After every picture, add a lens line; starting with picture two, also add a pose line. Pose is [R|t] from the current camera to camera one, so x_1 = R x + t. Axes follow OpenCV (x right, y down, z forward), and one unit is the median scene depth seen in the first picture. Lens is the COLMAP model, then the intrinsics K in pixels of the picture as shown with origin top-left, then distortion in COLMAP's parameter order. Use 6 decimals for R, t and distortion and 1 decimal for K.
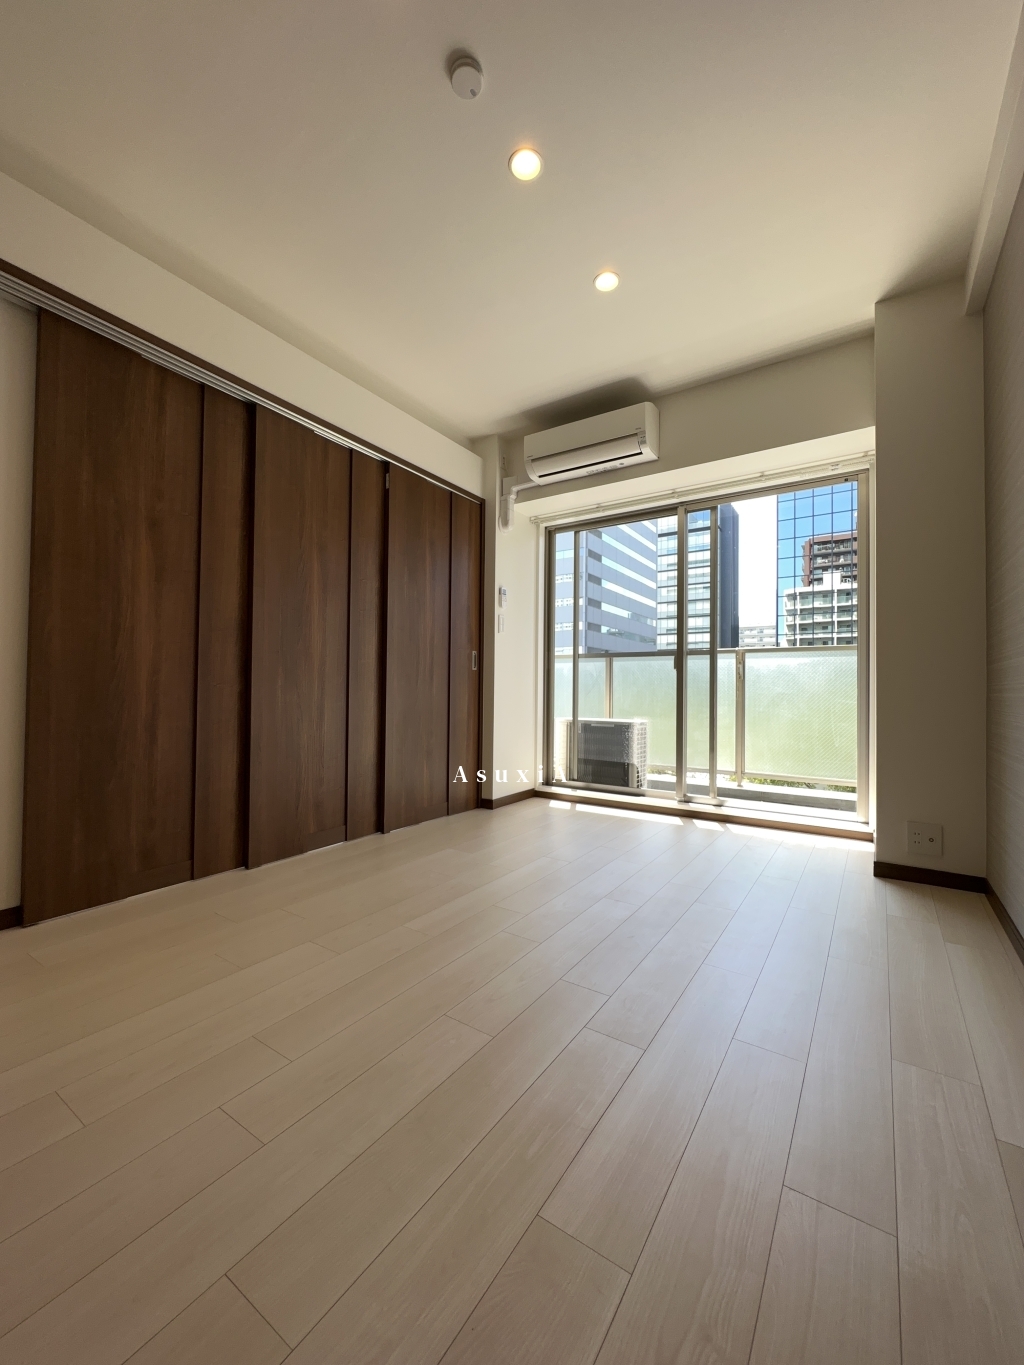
lens RADIAL K [[545.5, 0, 514.0], [0, 545.5, 682.2], [0, 0, 1]] dist [-0.003341, 0.000063]
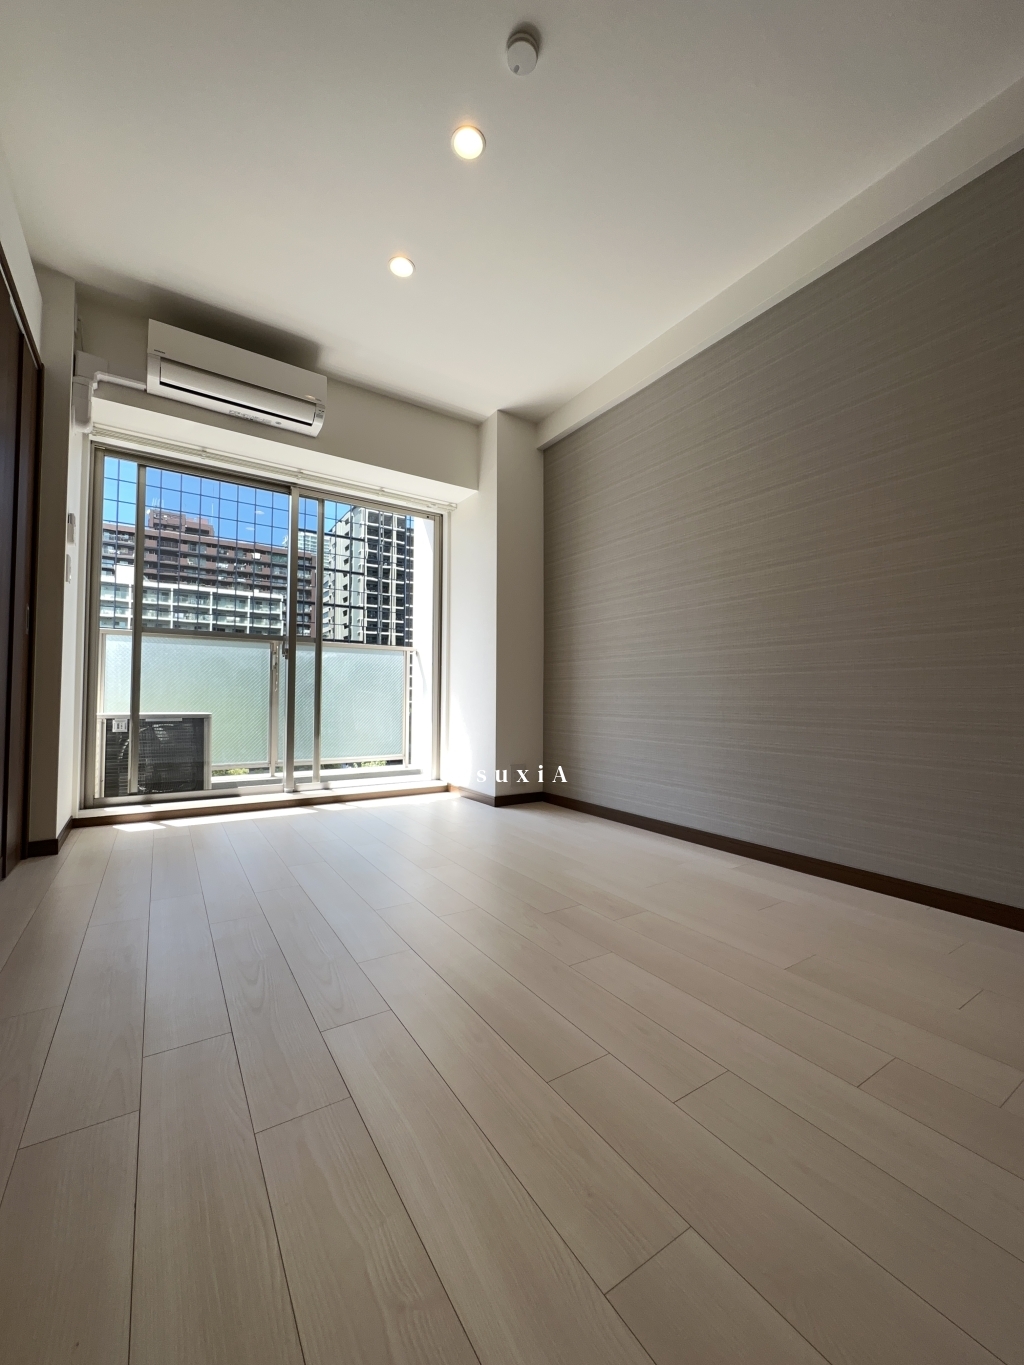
lens RADIAL K [[545.5, 0, 514.0], [0, 545.5, 682.2], [0, 0, 1]] dist [-0.003341, 0.000063]
pose [[0.399801, 0.023188, 0.916308, -0.418106], [-0.021528, 0.999642, -0.015904, 0.030374], [-0.916349, -0.013368, 0.400157, 0.250657]]
